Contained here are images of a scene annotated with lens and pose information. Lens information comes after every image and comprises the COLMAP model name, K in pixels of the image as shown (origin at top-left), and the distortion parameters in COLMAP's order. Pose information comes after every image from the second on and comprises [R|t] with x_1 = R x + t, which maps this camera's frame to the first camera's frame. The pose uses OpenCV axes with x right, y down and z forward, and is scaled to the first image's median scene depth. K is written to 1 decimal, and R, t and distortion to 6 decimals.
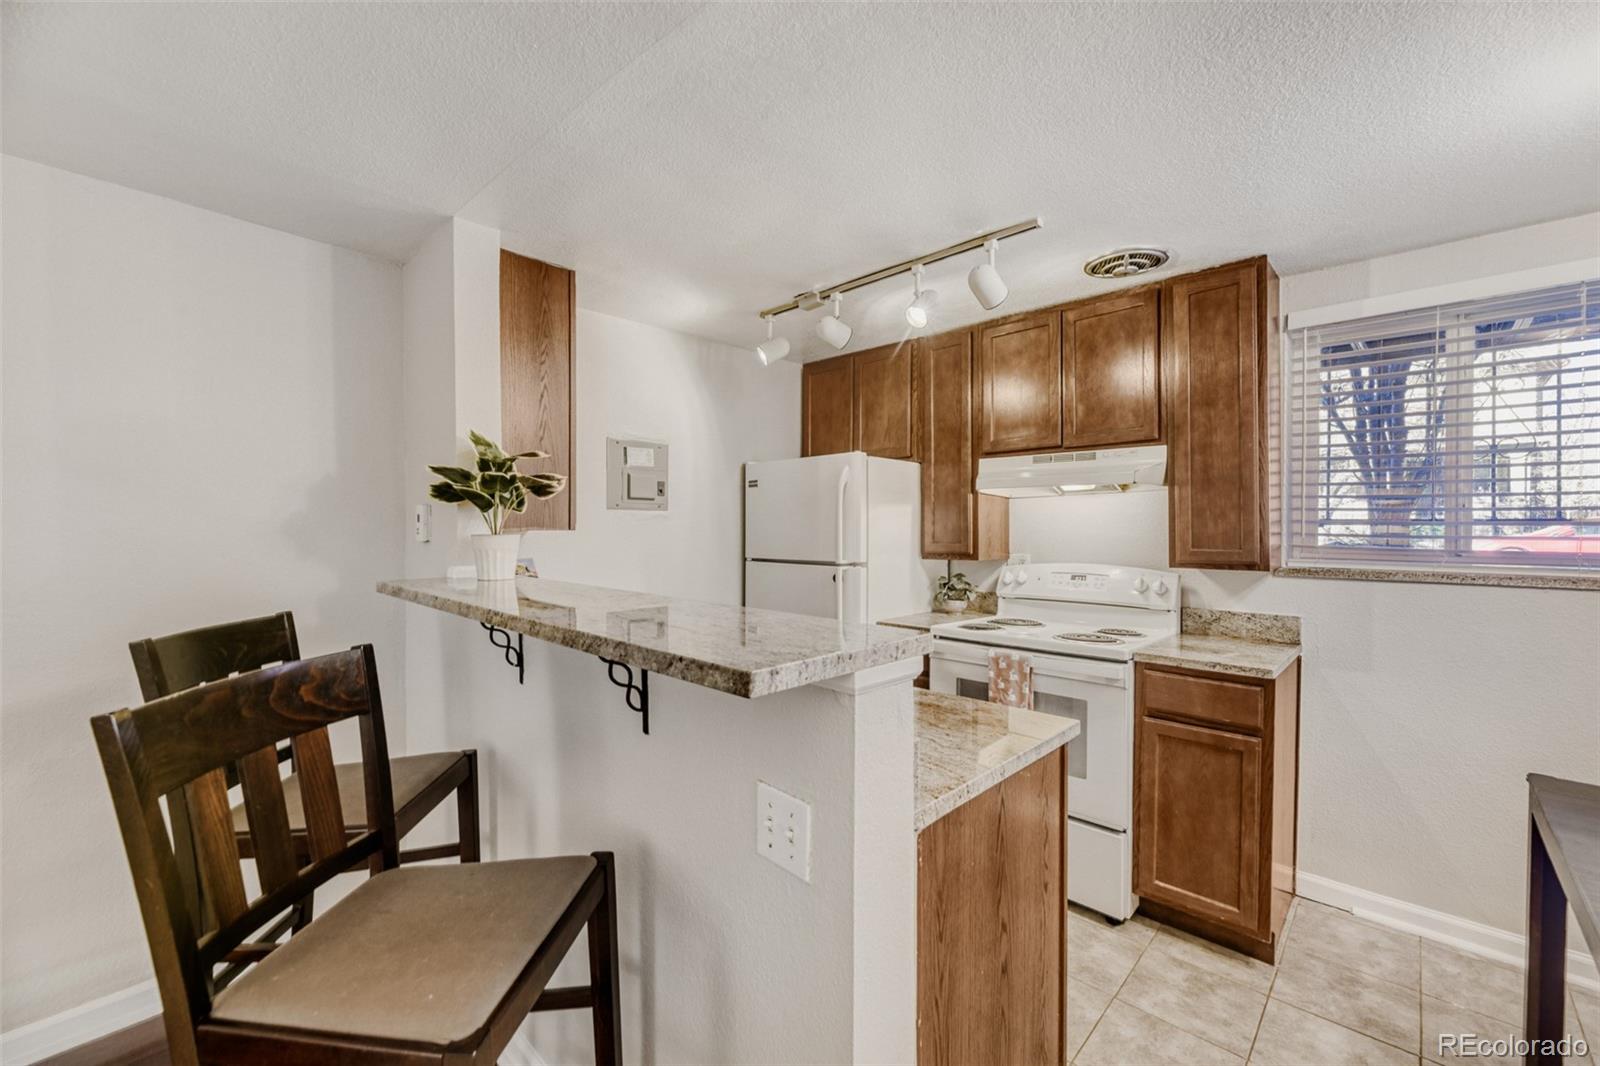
lens RADIAL K [[649.4, 0, 789.8], [0, 649.4, 531.2], [0, 0, 1]] dist [0.002654, -0.003157]
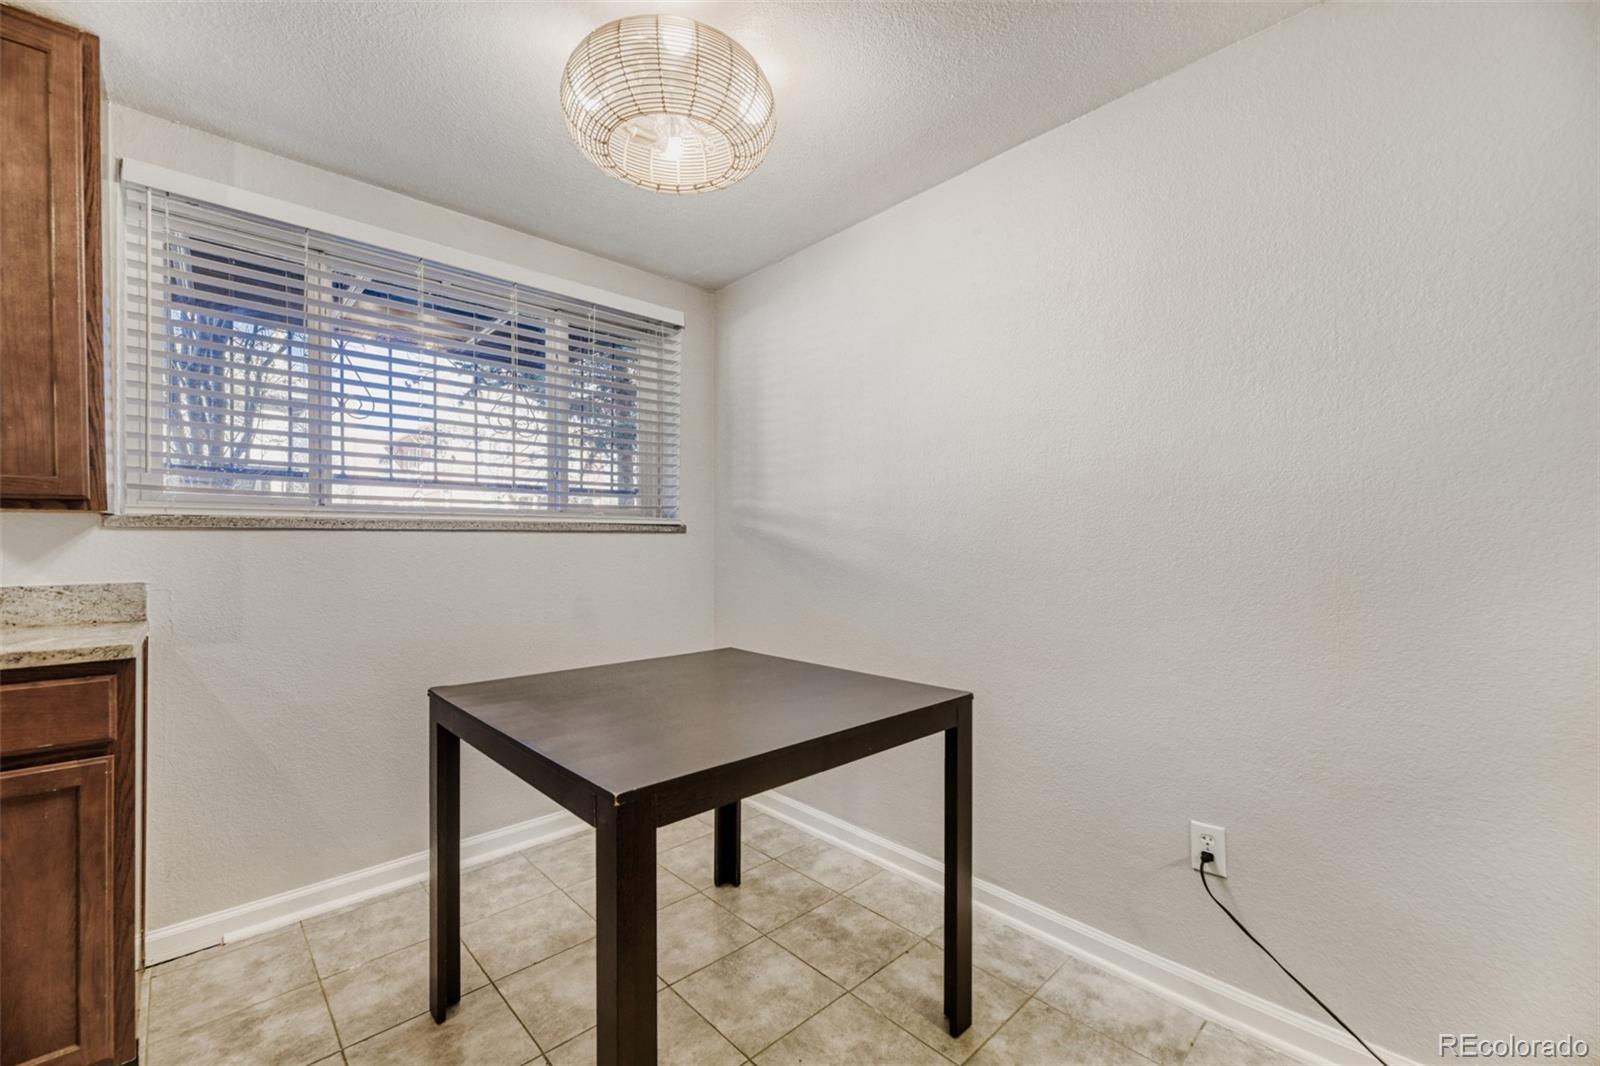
lens RADIAL K [[649.4, 0, 801.3], [0, 649.4, 539.6], [0, 0, 1]] dist [0.002654, -0.003157]
pose [[0.039070, 0.001187, 0.999236, 0.090004], [0.014955, 0.999887, -0.001773, 0.097952], [-0.999125, 0.015013, 0.039048, 0.241484]]
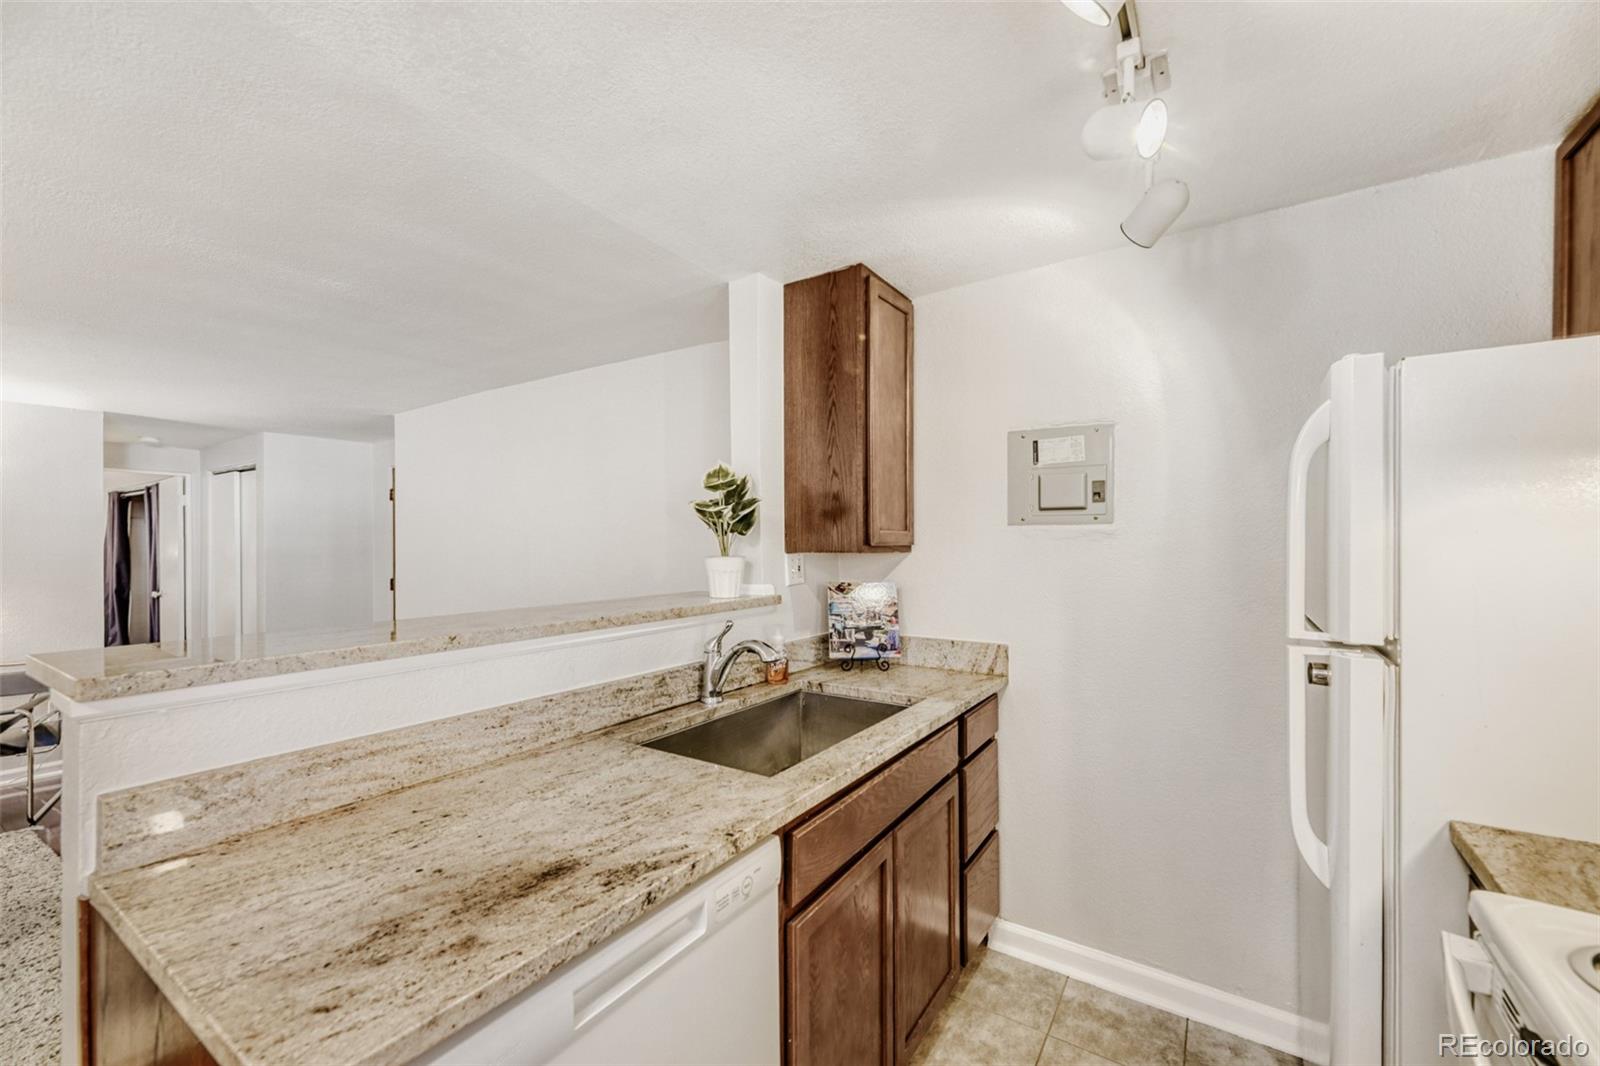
lens RADIAL K [[649.4, 0, 808.4], [0, 649.4, 542.3], [0, 0, 1]] dist [0.002654, -0.003157]
pose [[0.178210, -0.006384, -0.983972, 0.522538], [-0.005749, 0.999955, -0.007529, -0.007882], [0.983976, 0.006999, 0.178166, 0.755447]]
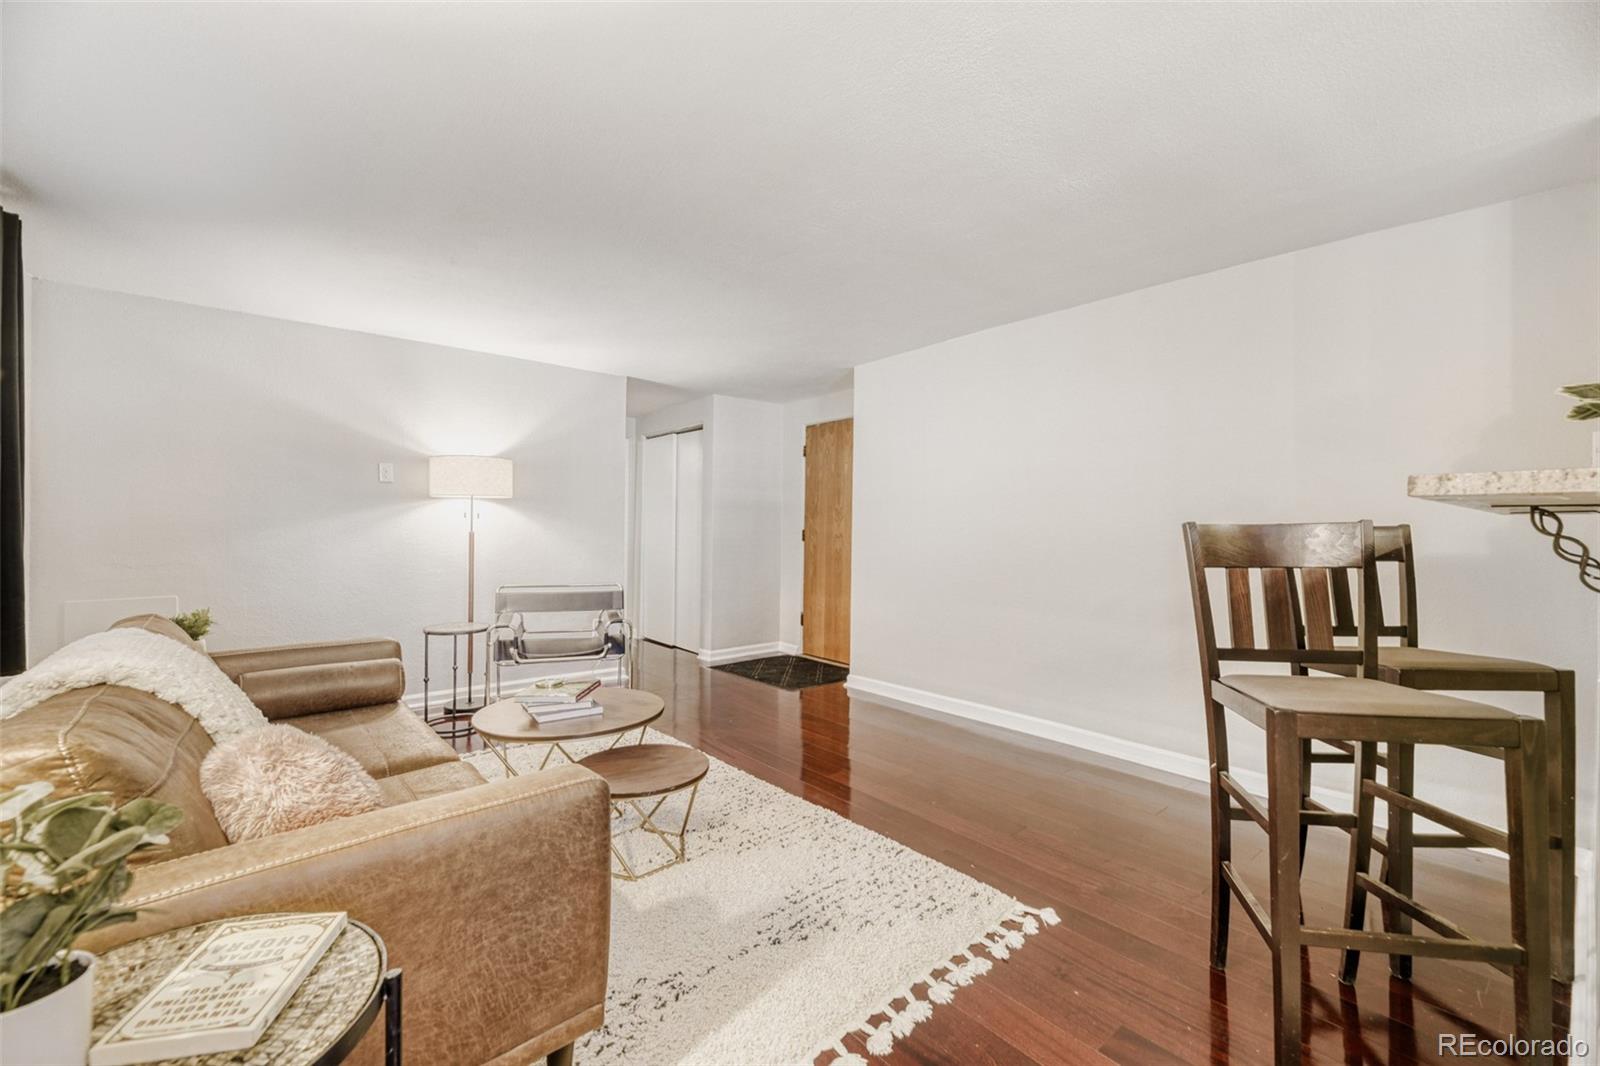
lens RADIAL K [[649.4, 0, 802.9], [0, 649.4, 531.1], [0, 0, 1]] dist [0.002654, -0.003157]
pose [[-0.074745, 0.000026, -0.997203, 0.487677], [-0.006180, 0.999981, 0.000489, 0.119120], [0.997183, 0.006199, -0.074744, -0.057150]]
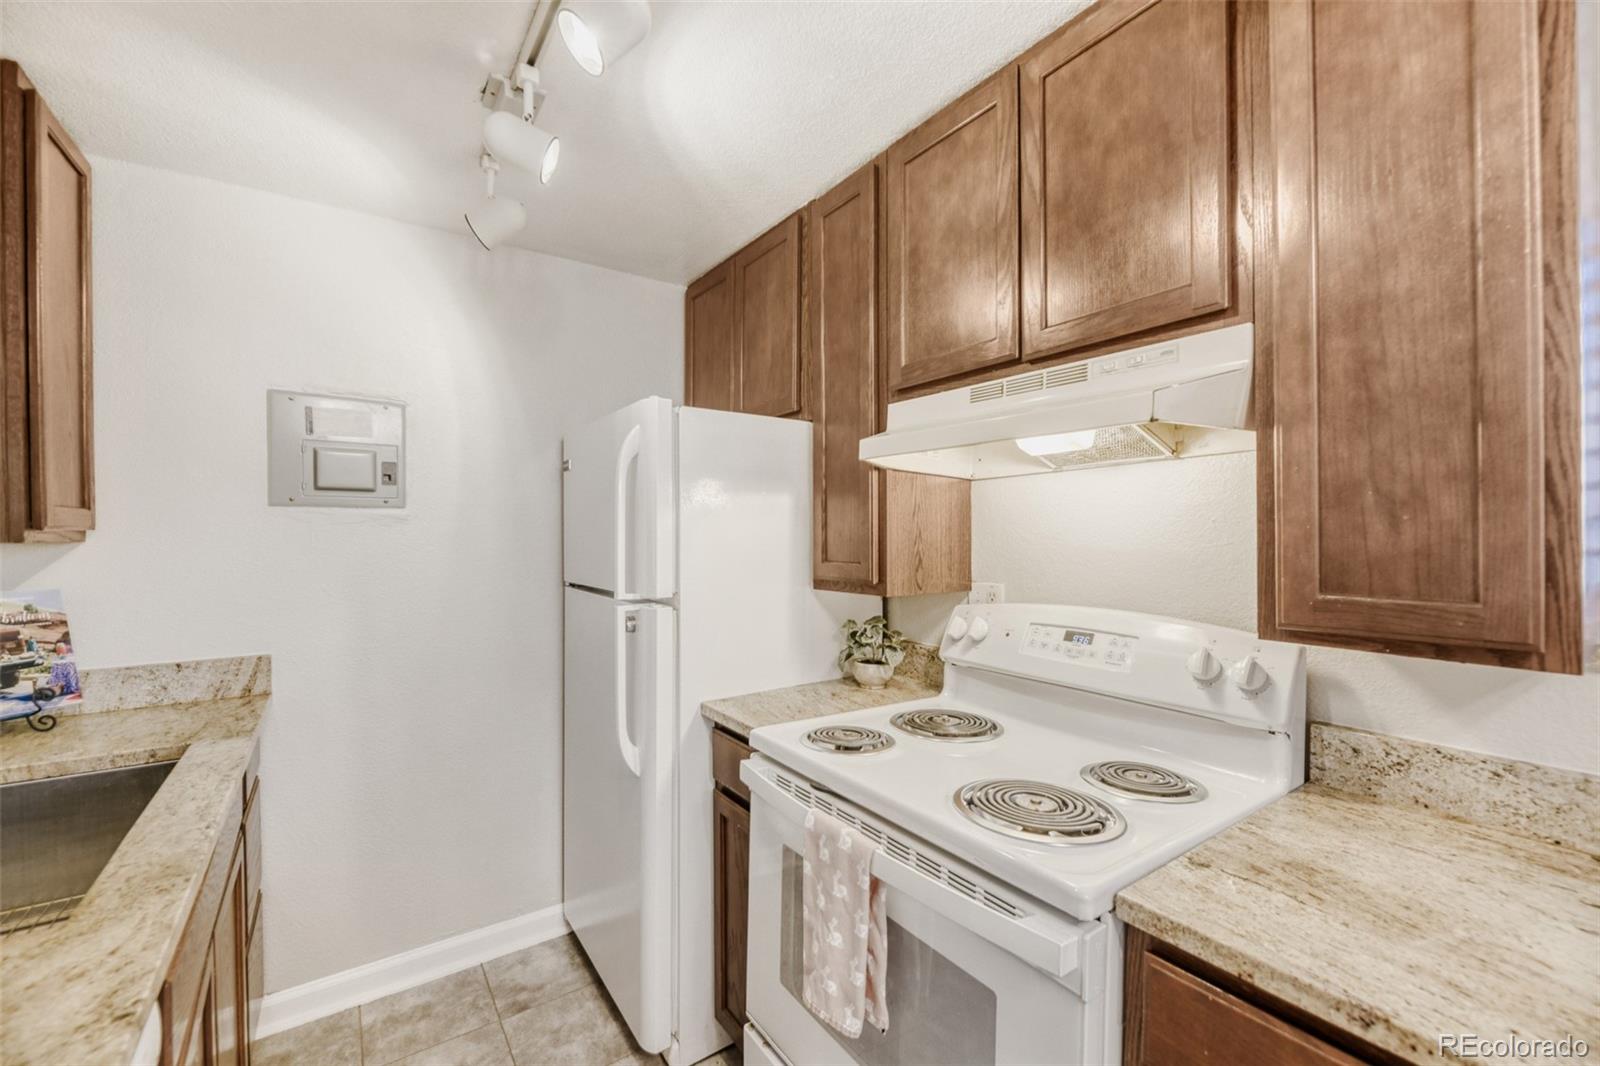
lens RADIAL K [[649.4, 0, 799.9], [0, 649.4, 540.9], [0, 0, 1]] dist [0.002654, -0.003157]
pose [[0.982965, 0.000502, -0.183791, 0.396668], [0.000831, 0.999974, 0.007180, -0.005412], [0.183790, -0.007210, 0.982939, 0.583751]]
